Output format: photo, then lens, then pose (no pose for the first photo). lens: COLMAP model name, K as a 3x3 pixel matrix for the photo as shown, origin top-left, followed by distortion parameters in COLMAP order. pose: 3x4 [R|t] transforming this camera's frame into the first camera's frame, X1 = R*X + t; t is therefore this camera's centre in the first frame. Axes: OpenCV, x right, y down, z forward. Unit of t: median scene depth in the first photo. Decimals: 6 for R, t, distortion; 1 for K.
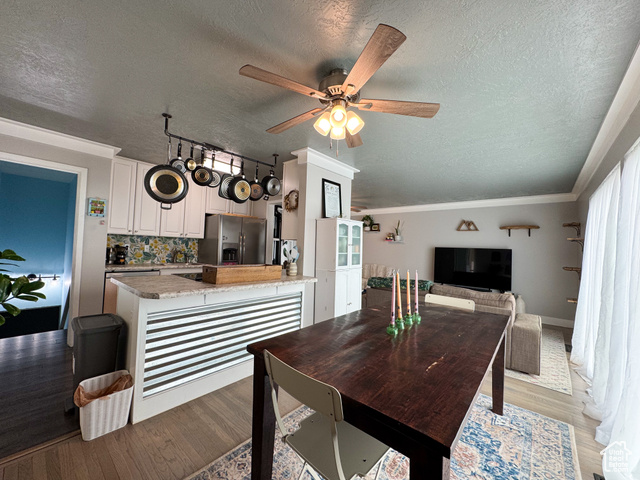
lens RADIAL K [[255.6, 0, 317.9], [0, 255.6, 237.7], [0, 0, 1]] dist [0.002643, 0.000479]
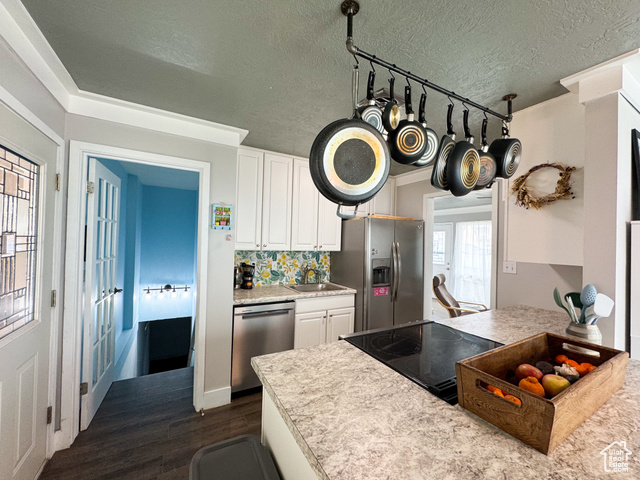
lens RADIAL K [[255.6, 0, 320.2], [0, 255.6, 239.8], [0, 0, 1]] dist [0.002643, 0.000479]
pose [[0.945792, -0.013680, -0.324485, -0.314430], [0.020276, 0.999651, 0.016955, -0.051326], [0.324140, -0.022615, 0.945739, 0.348118]]
